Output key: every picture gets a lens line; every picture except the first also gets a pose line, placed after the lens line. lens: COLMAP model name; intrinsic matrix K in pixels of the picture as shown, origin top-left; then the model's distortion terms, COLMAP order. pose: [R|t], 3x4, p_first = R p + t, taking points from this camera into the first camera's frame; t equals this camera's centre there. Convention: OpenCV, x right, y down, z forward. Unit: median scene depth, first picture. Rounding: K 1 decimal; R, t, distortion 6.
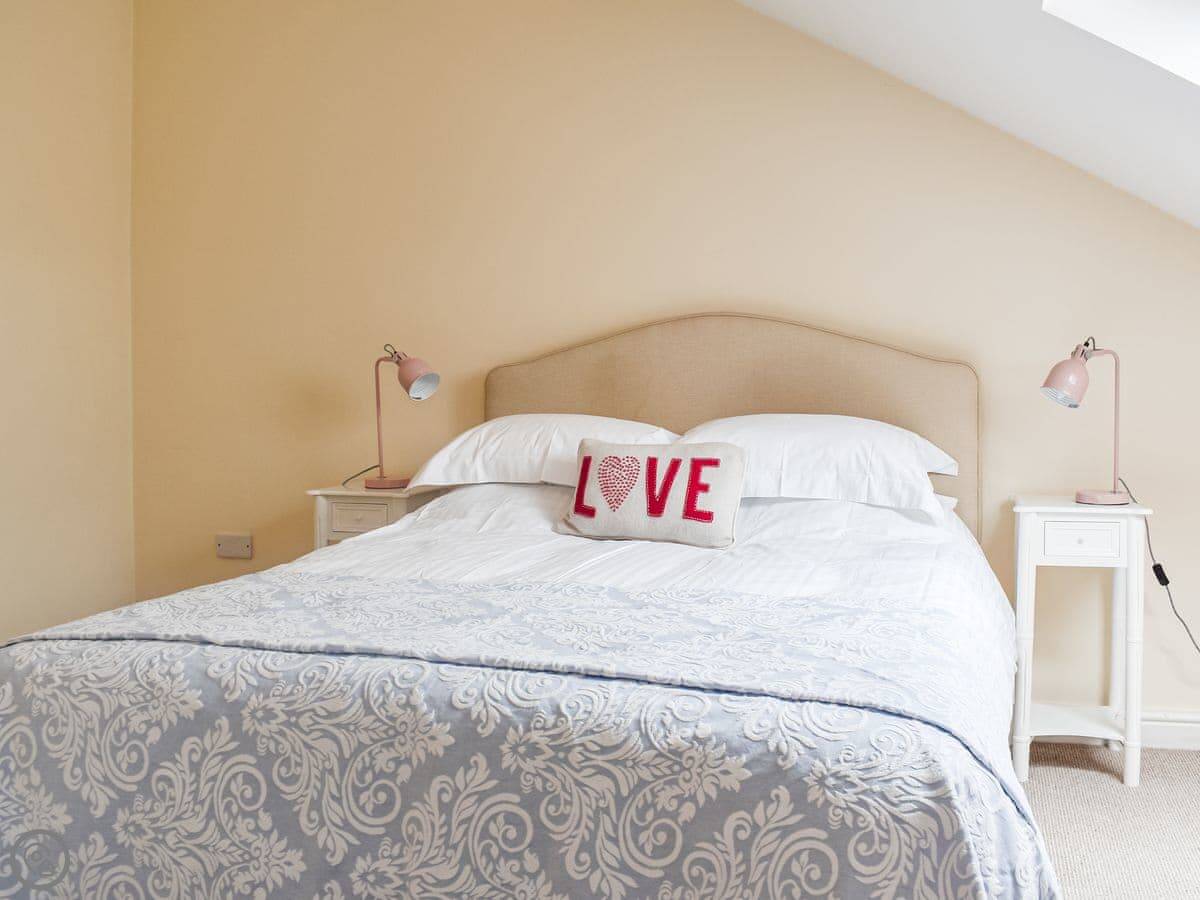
lens RADIAL K [[1107.0, 0, 600.0], [0, 1107.0, 450.0], [0, 0, 1]] dist [-0.094566, 0.008252]
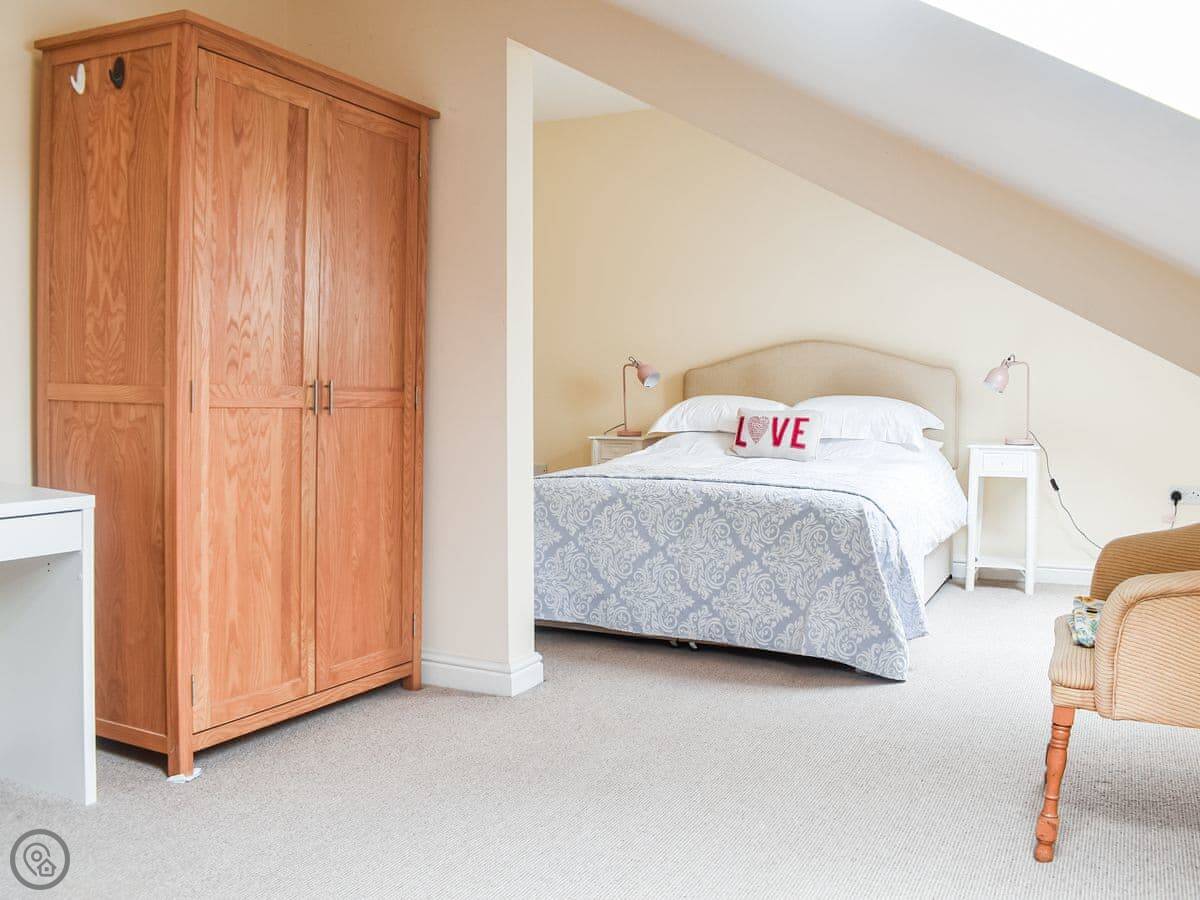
lens RADIAL K [[1107.0, 0, 600.0], [0, 1107.0, 450.0], [0, 0, 1]] dist [-0.094566, 0.008252]
pose [[0.992581, 0.008759, -0.121271, -0.024216], [-0.007318, 0.999897, 0.012326, 0.043667], [0.121366, -0.011347, 0.992543, -1.007471]]
